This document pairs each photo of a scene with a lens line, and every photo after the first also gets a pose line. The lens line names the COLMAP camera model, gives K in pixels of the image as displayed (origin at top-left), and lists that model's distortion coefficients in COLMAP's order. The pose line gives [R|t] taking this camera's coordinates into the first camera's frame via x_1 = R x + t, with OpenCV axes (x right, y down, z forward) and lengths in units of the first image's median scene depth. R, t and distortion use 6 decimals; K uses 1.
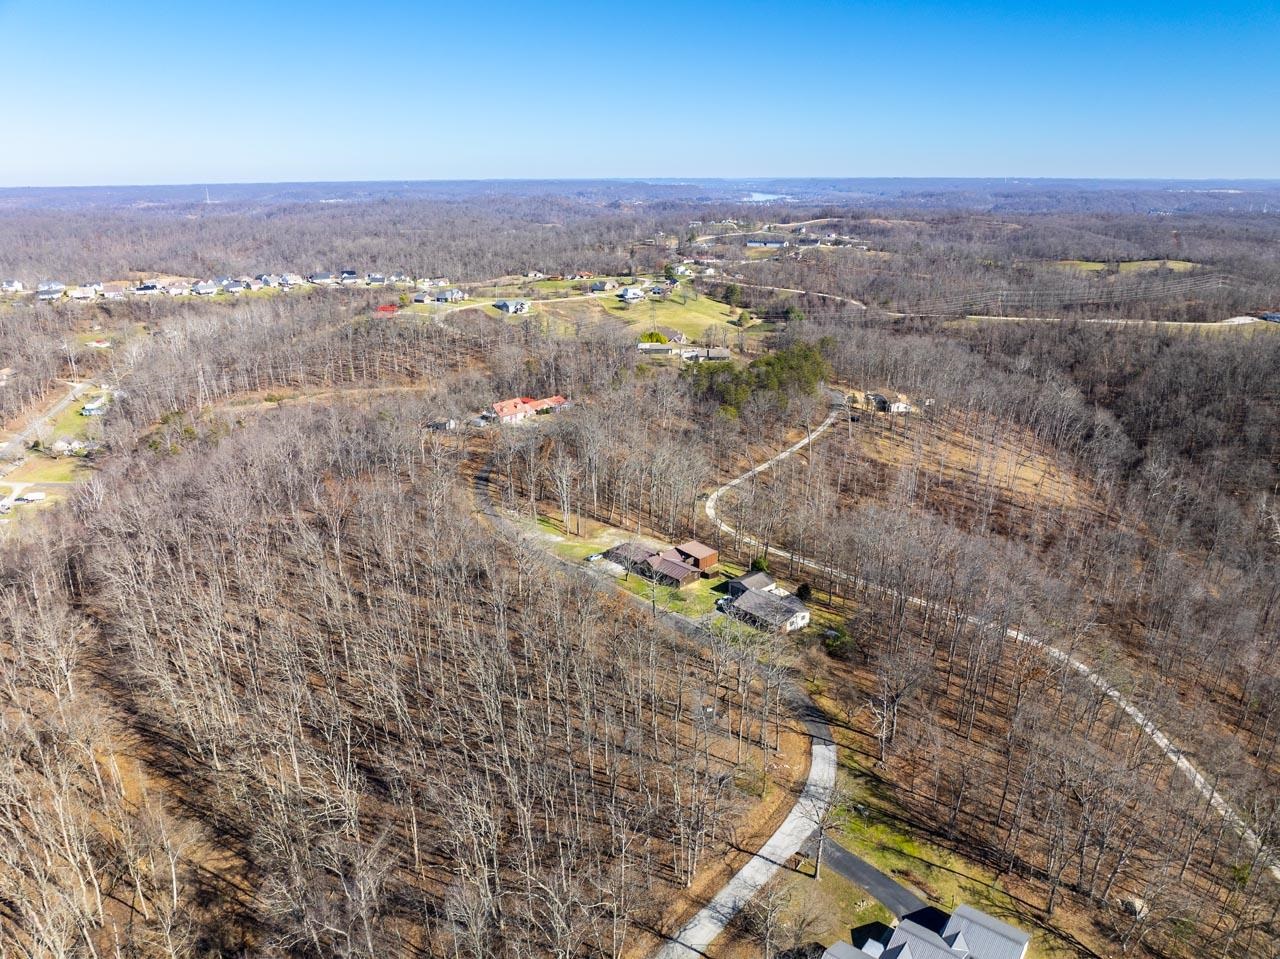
lens RADIAL K [[902.9, 0, 640.0], [0, 902.9, 479.5], [0, 0, 1]] dist [-0.035270, 0.004290]
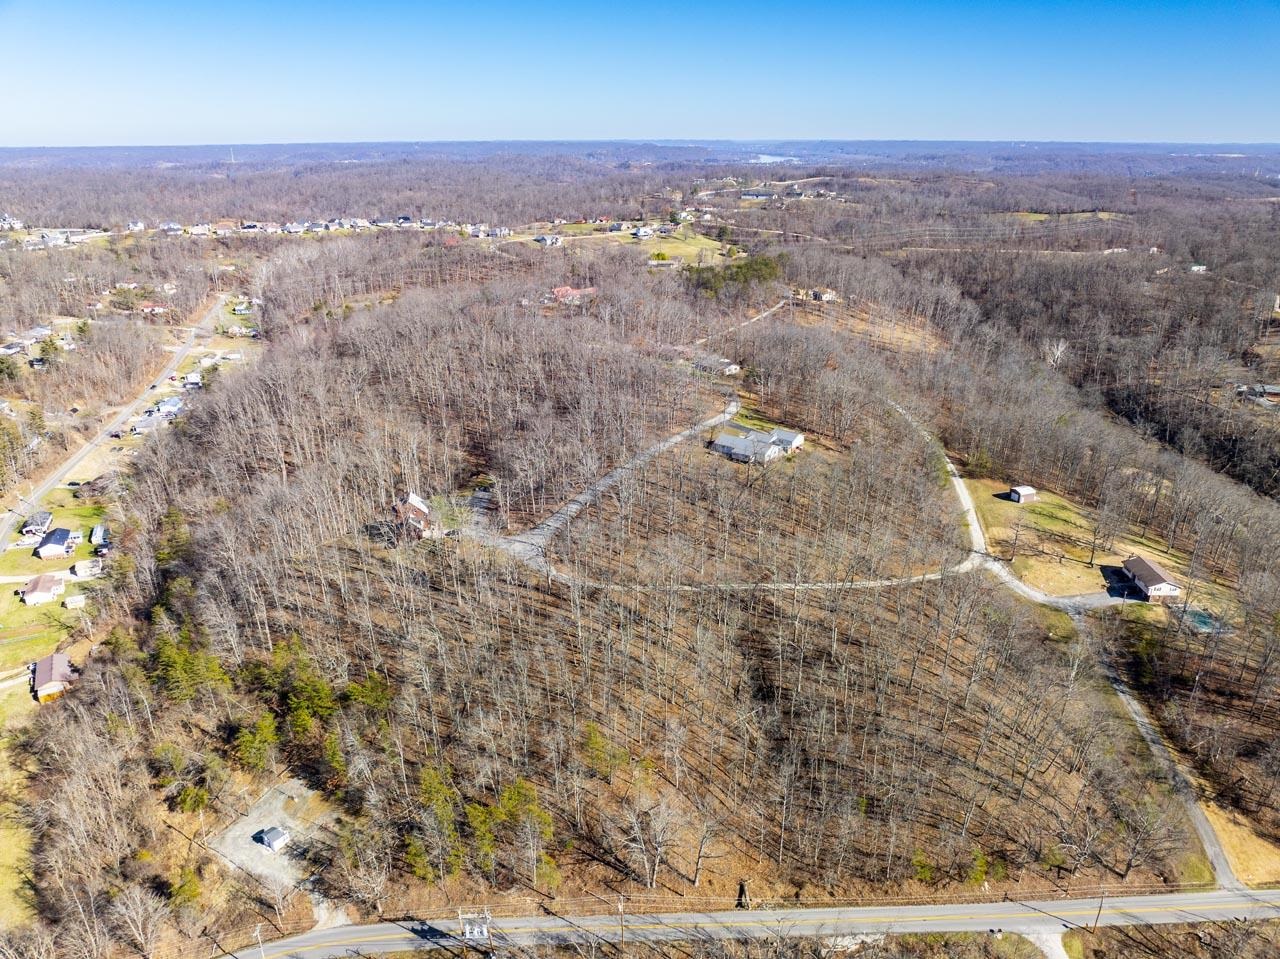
lens RADIAL K [[902.9, 0, 640.0], [0, 902.9, 479.5], [0, 0, 1]] dist [-0.035270, 0.004290]
pose [[0.999952, 0.006486, -0.007375, -0.001581], [-0.006201, 0.999255, 0.038091, 0.074214], [0.007617, -0.038044, 0.999247, -0.217141]]
